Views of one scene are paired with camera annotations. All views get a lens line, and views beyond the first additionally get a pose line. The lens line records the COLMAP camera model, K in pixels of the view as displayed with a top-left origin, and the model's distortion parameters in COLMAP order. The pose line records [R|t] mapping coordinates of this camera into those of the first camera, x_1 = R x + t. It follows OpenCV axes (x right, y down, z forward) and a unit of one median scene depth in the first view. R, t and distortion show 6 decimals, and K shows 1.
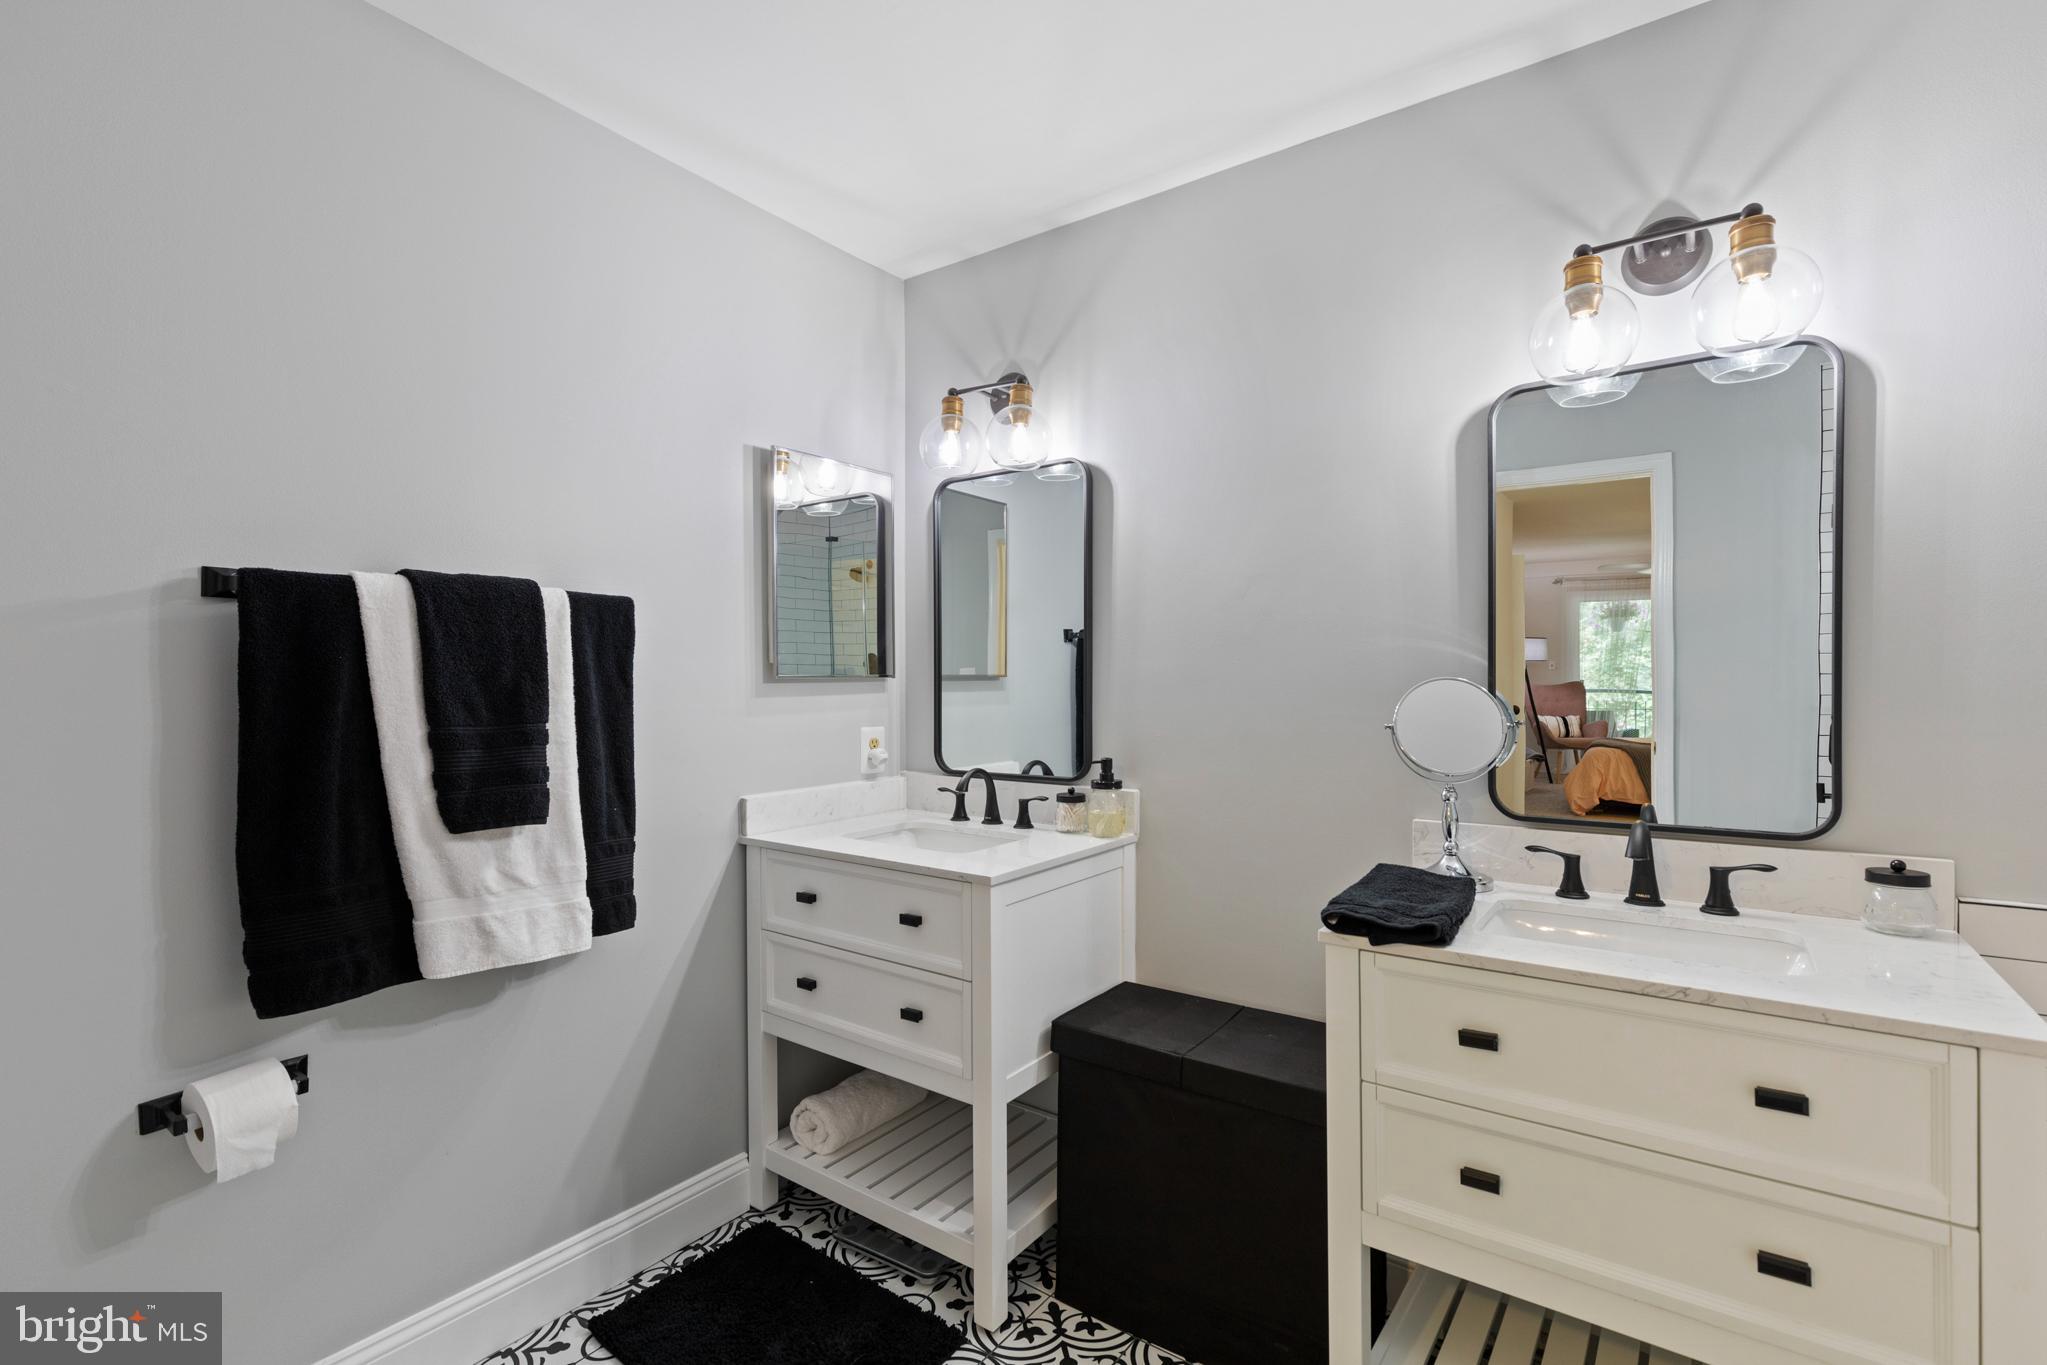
lens RADIAL K [[920.6, 0, 1044.4], [0, 920.6, 698.7], [0, 0, 1]] dist [0.007208, -0.001774]
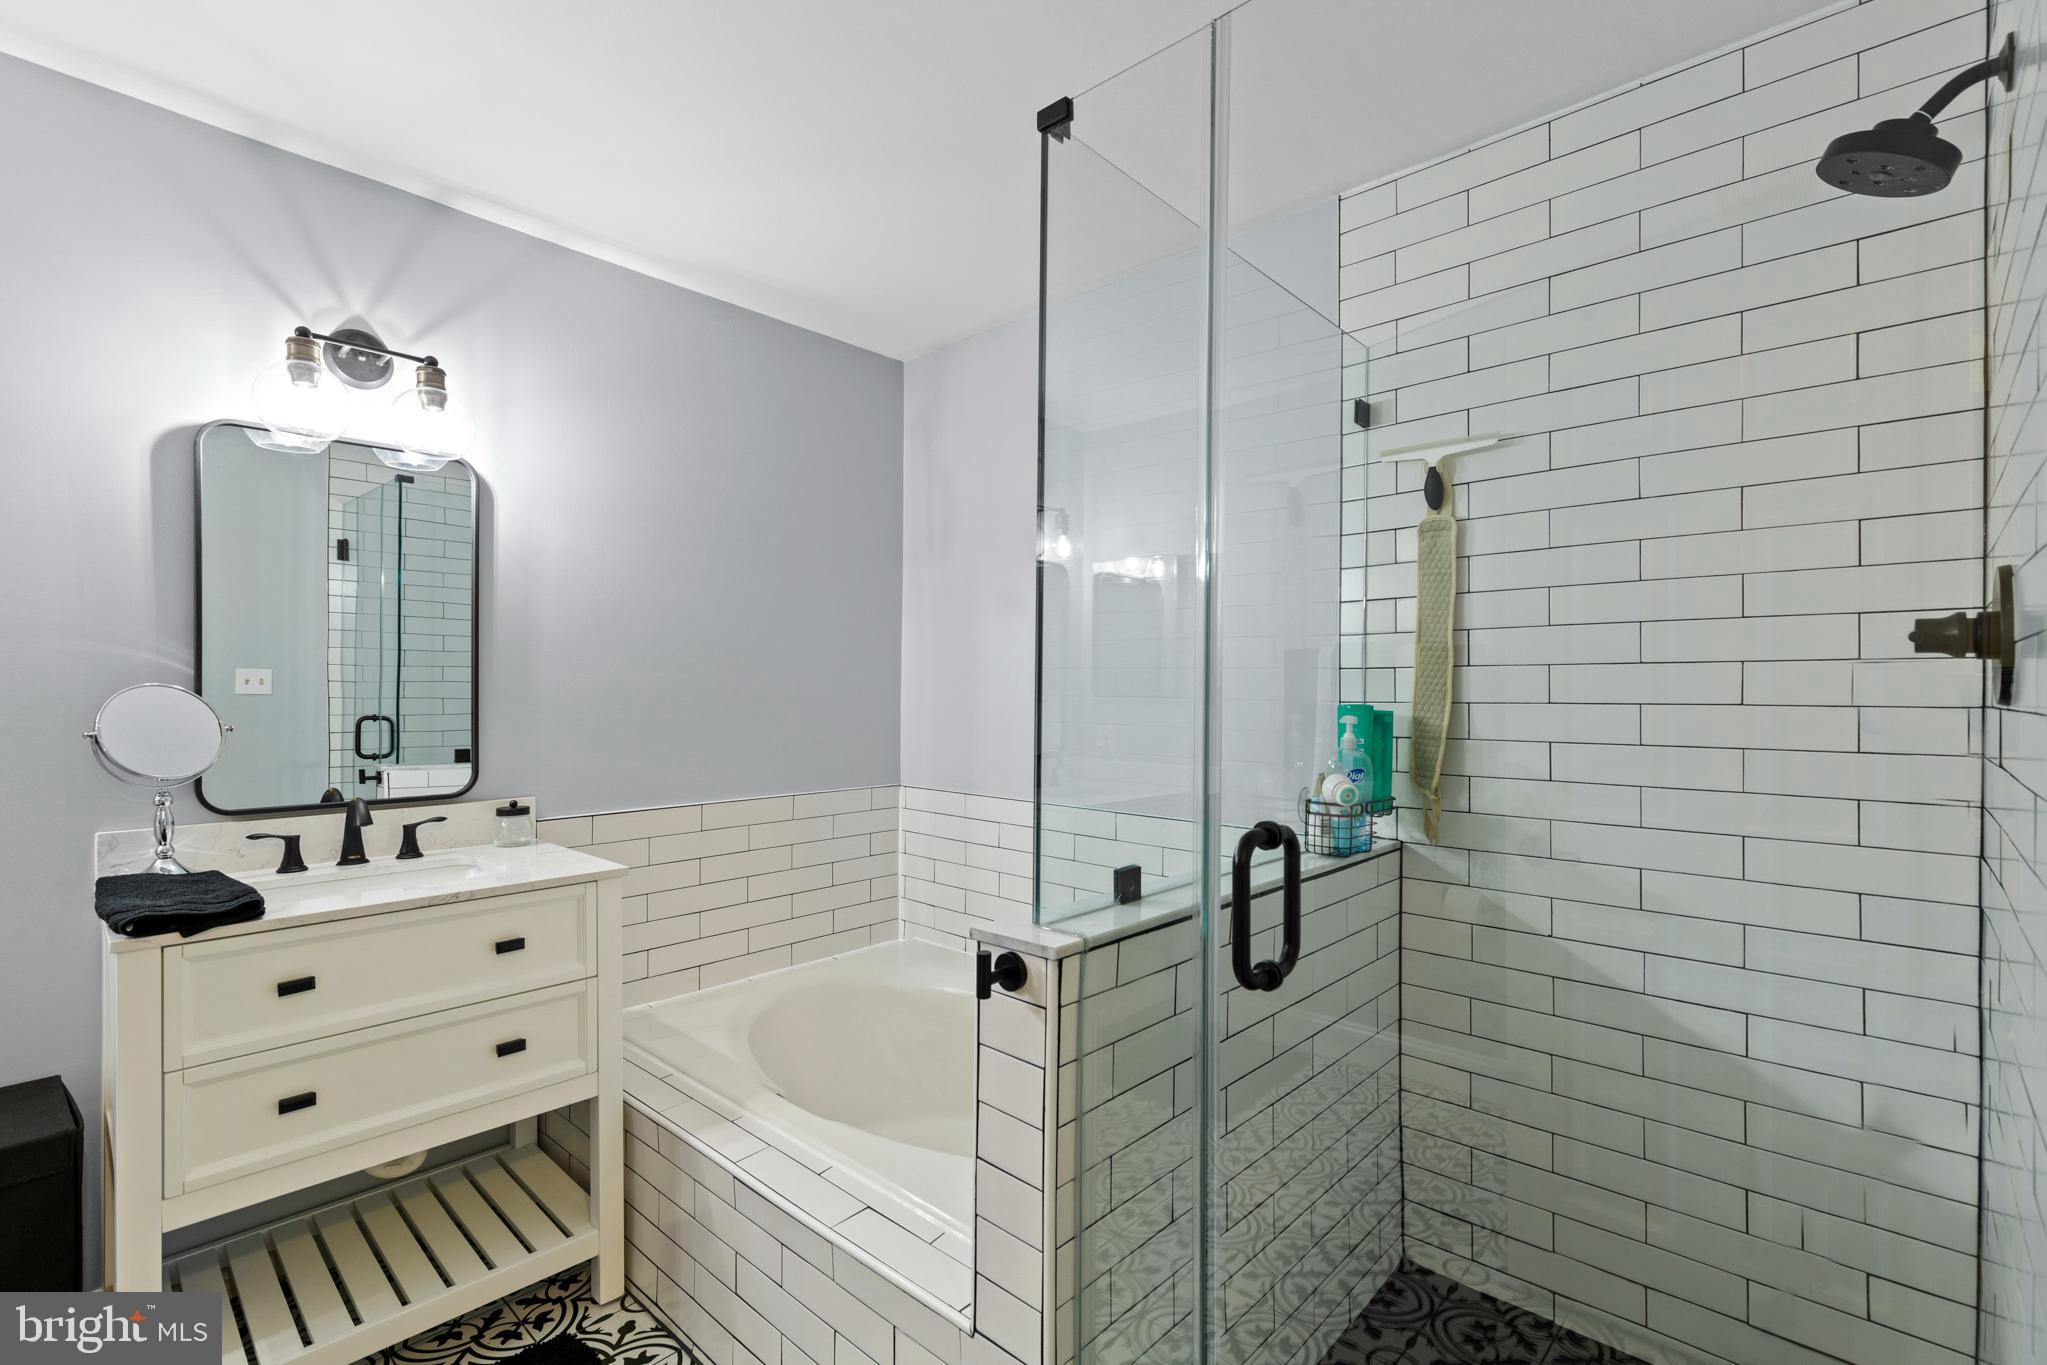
lens RADIAL K [[920.6, 0, 1028.8], [0, 920.6, 685.1], [0, 0, 1]] dist [0.007208, -0.001774]
pose [[0.136058, 0.004288, 0.990692, -0.503794], [0.010015, 0.999934, -0.005704, -0.007923], [-0.990650, 0.010698, 0.136006, -0.102997]]
